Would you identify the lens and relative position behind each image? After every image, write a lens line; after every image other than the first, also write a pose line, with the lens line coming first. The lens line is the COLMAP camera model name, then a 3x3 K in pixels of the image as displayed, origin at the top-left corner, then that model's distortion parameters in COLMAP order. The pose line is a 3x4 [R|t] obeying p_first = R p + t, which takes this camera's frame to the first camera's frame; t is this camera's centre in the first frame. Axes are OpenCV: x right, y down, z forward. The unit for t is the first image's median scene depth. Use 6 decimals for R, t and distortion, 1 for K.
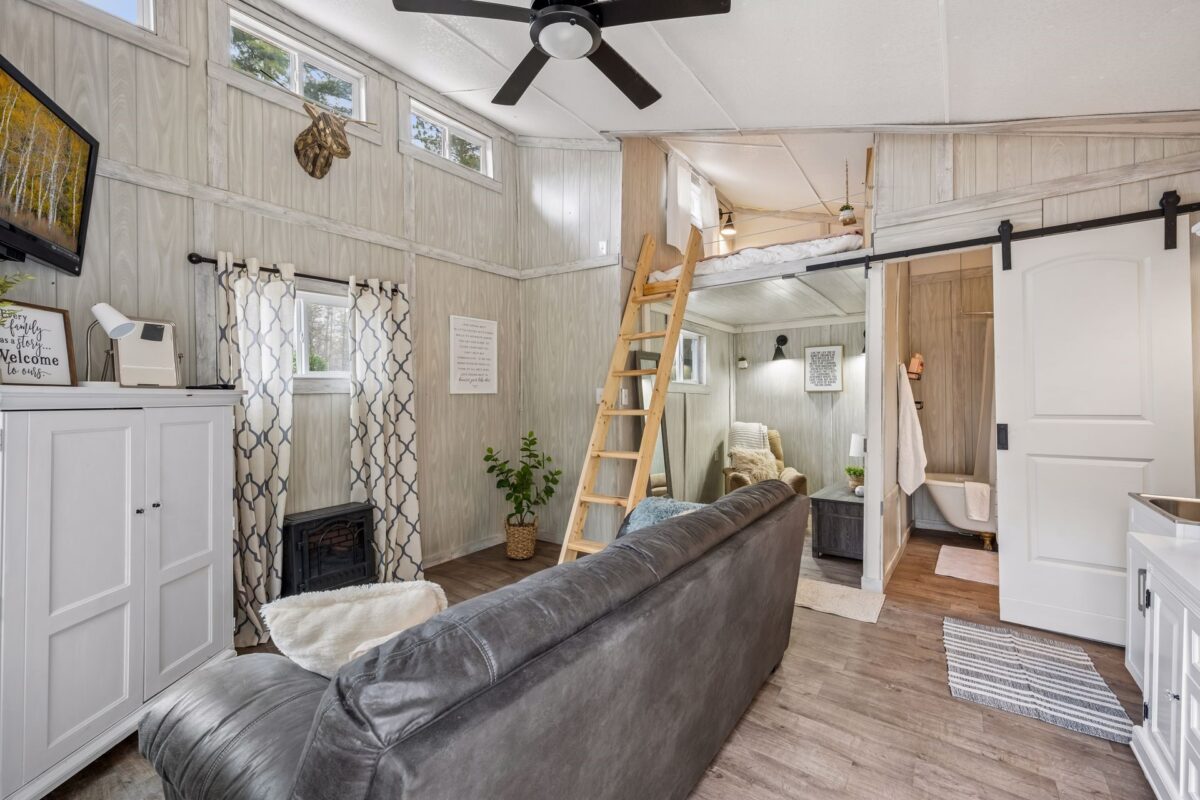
lens RADIAL K [[505.3, 0, 604.4], [0, 505.3, 393.1], [0, 0, 1]] dist [-0.001874, -0.000182]
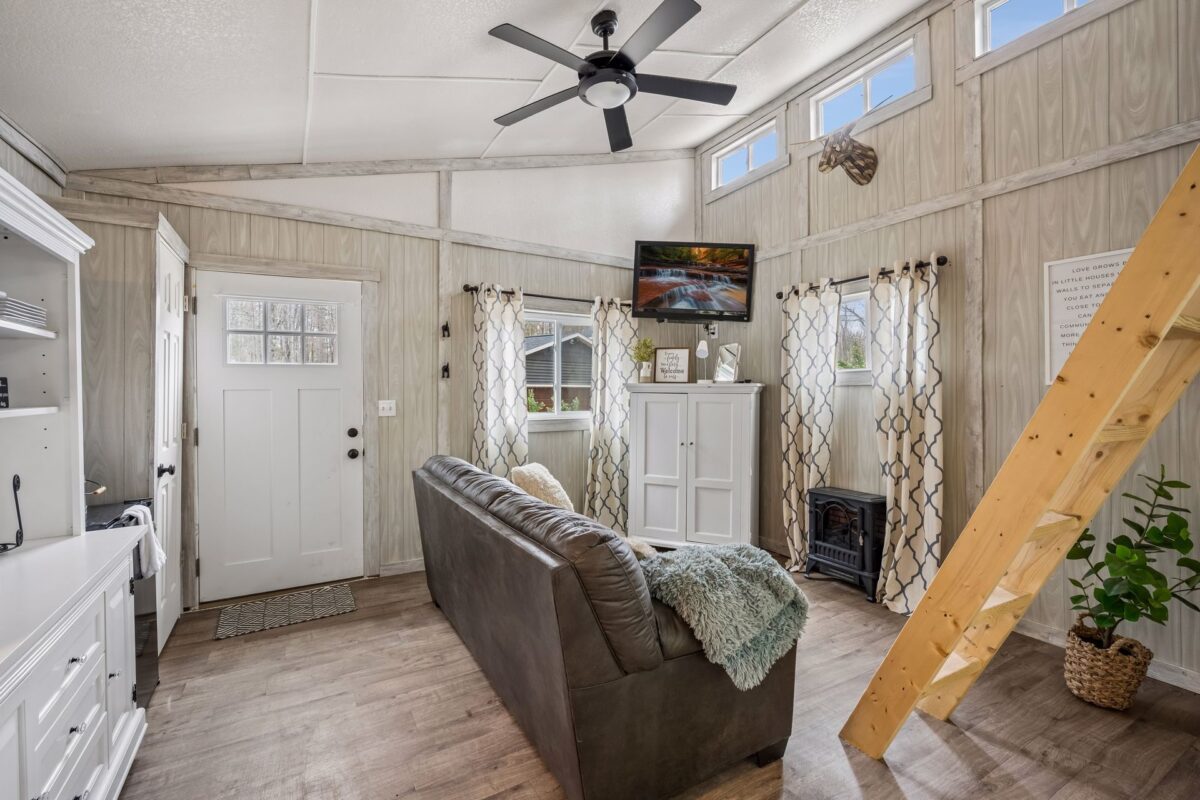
lens RADIAL K [[516.1, 0, 600.6], [0, 516.1, 389.2], [0, 0, 1]] dist [-0.000790, -0.000065]
pose [[-0.408108, 0.008739, -0.912892, 0.546482], [0.005907, 0.999959, 0.006932, -0.001011], [0.912915, -0.002564, -0.408142, 0.767498]]
